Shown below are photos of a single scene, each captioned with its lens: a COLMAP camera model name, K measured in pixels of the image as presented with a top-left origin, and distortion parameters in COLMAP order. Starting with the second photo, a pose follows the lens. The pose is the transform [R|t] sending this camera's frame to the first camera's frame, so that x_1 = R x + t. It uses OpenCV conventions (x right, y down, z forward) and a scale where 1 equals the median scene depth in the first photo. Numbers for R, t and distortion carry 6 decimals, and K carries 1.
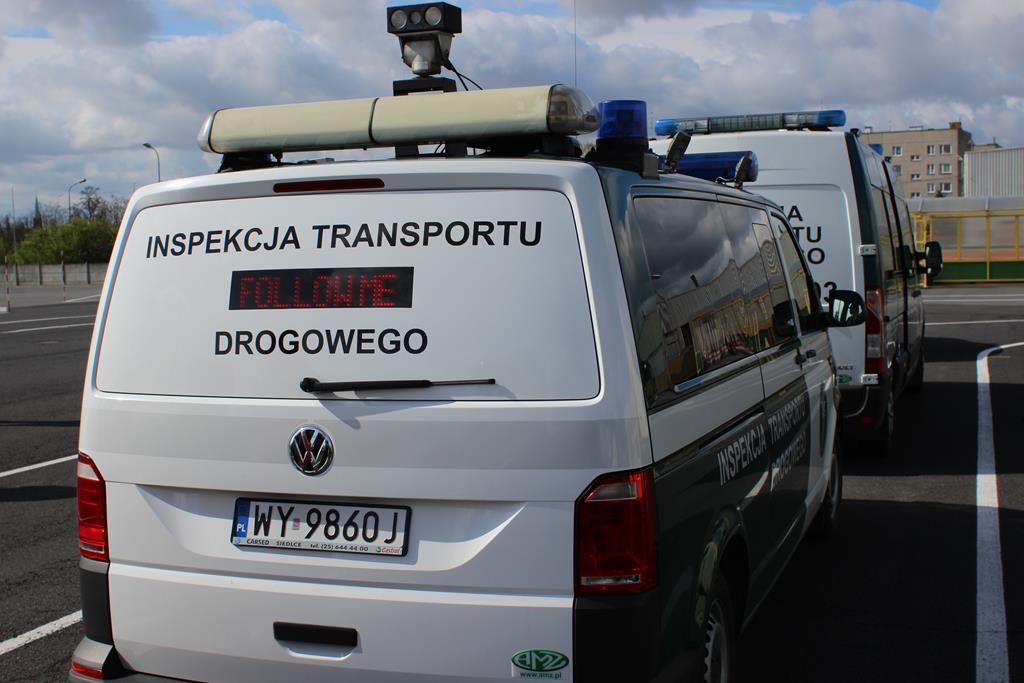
lens RADIAL K [[1351.0, 0, 512.0], [0, 1351.0, 341.5], [0, 0, 1]] dist [-0.087690, 0.028771]
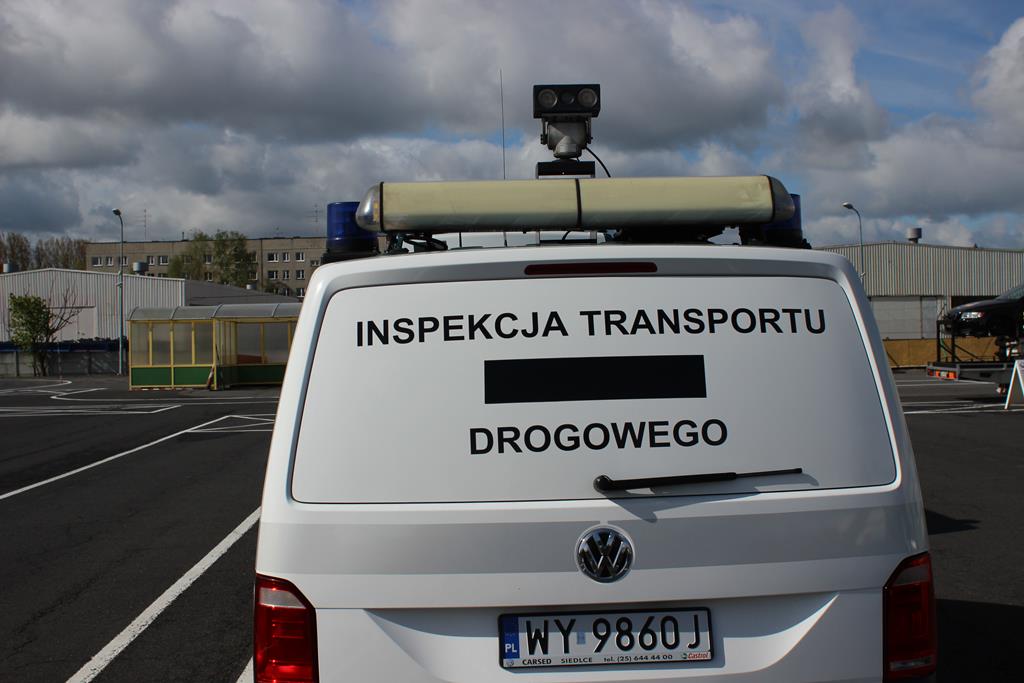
lens RADIAL K [[1351.0, 0, 512.0], [0, 1351.0, 341.5], [0, 0, 1]] dist [-0.087690, 0.028771]
pose [[0.918951, 0.002780, 0.394363, -0.565157], [0.027408, 0.997107, -0.070896, -0.000618], [-0.393419, 0.075959, 0.916216, 0.171486]]
